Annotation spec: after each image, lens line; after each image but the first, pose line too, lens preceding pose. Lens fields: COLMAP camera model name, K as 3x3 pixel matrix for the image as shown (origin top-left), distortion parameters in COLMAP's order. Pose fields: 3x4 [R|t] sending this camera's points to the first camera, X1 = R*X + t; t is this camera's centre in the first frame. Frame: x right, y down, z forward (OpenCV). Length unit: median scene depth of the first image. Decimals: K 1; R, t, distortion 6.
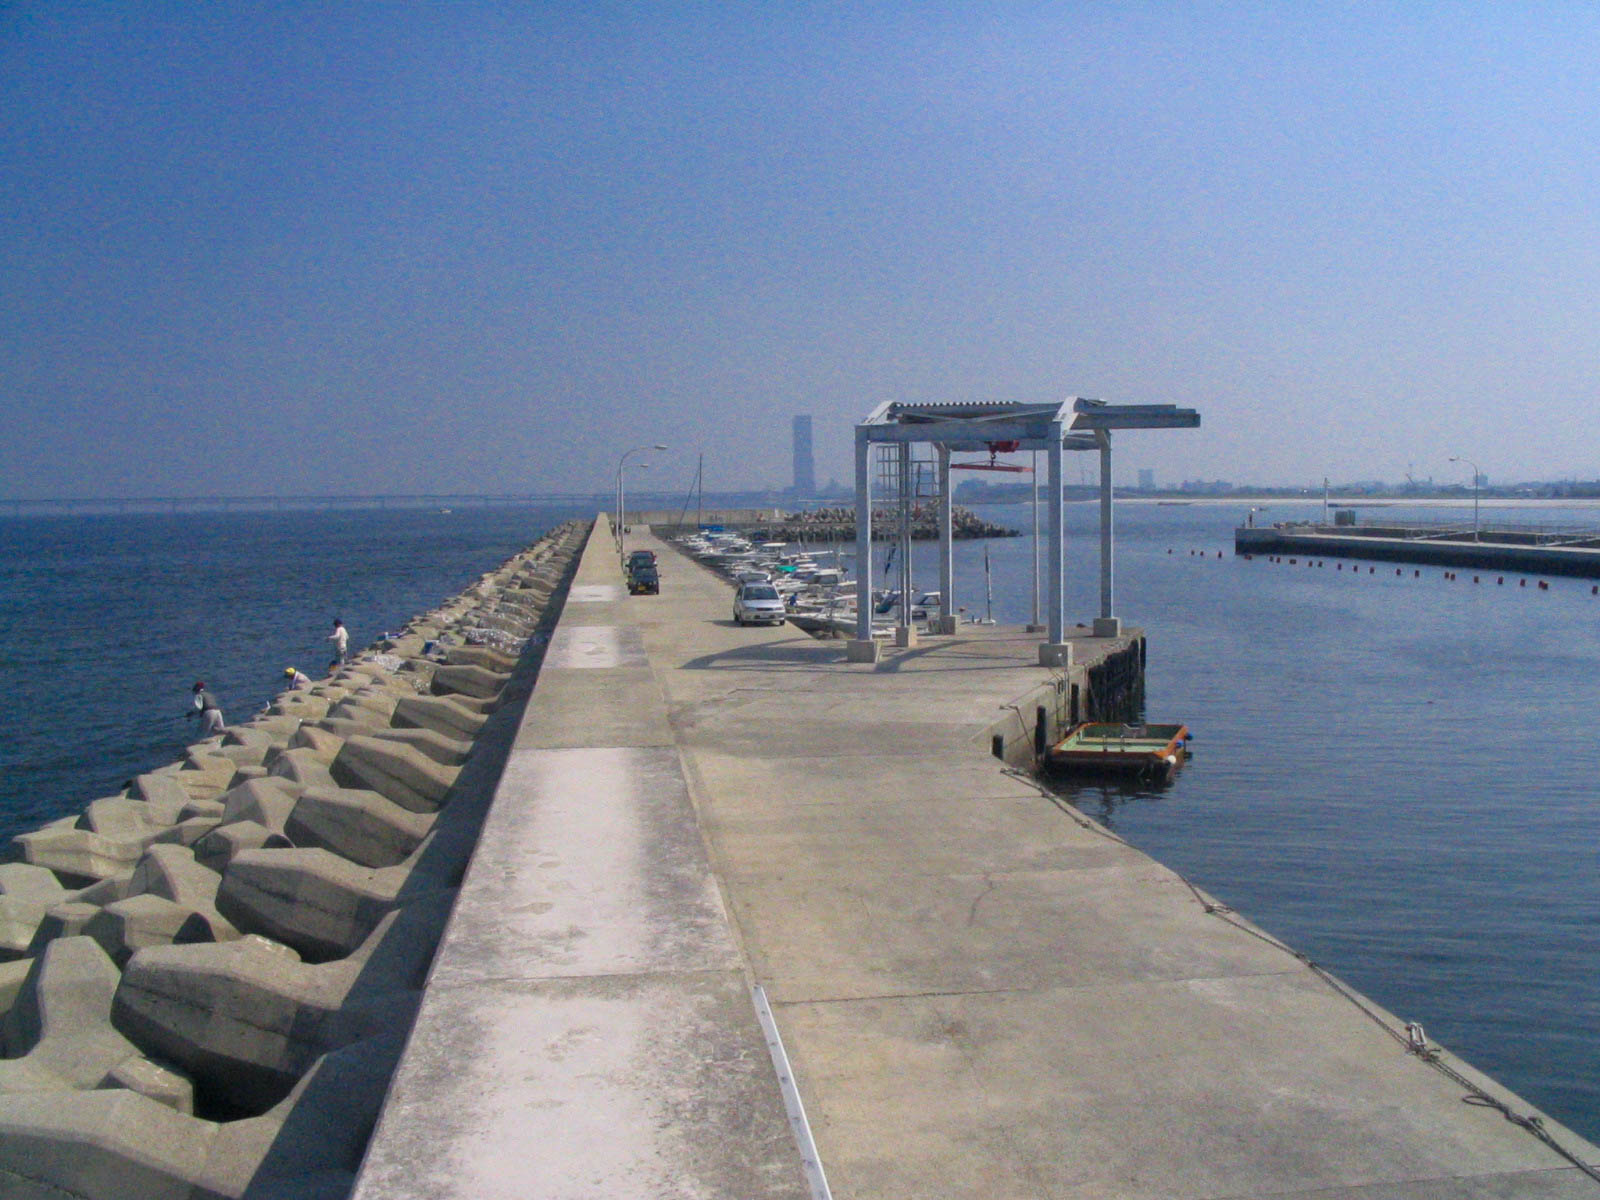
lens RADIAL K [[1742.6, 0, 799.4], [0, 1742.6, 589.8], [0, 0, 1]] dist [-0.186476, 0.000000]
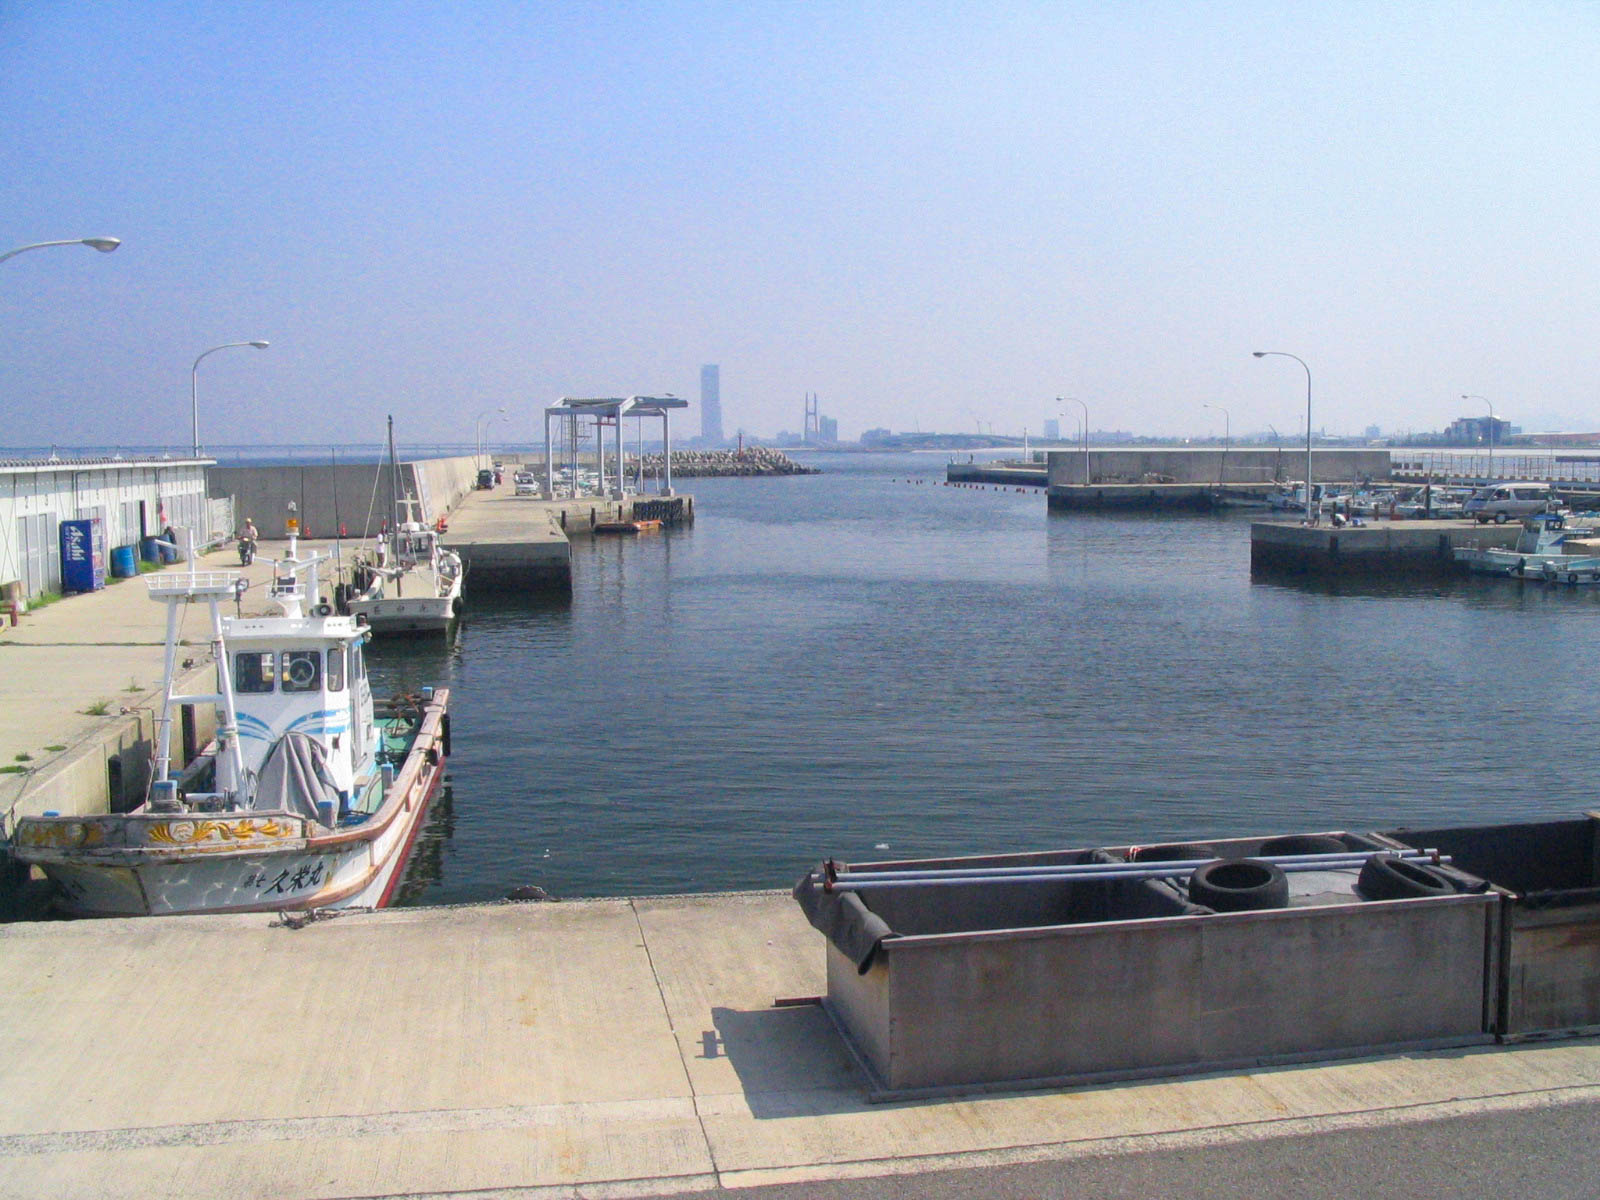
lens RADIAL K [[1742.6, 0, 801.2], [0, 1742.6, 602.5], [0, 0, 1]] dist [-0.186476, 0.000000]
pose [[0.998725, -0.002943, 0.050398, 0.212324], [0.001111, 0.999339, 0.036348, 0.074696], [-0.050472, -0.036246, 0.998068, -1.192655]]
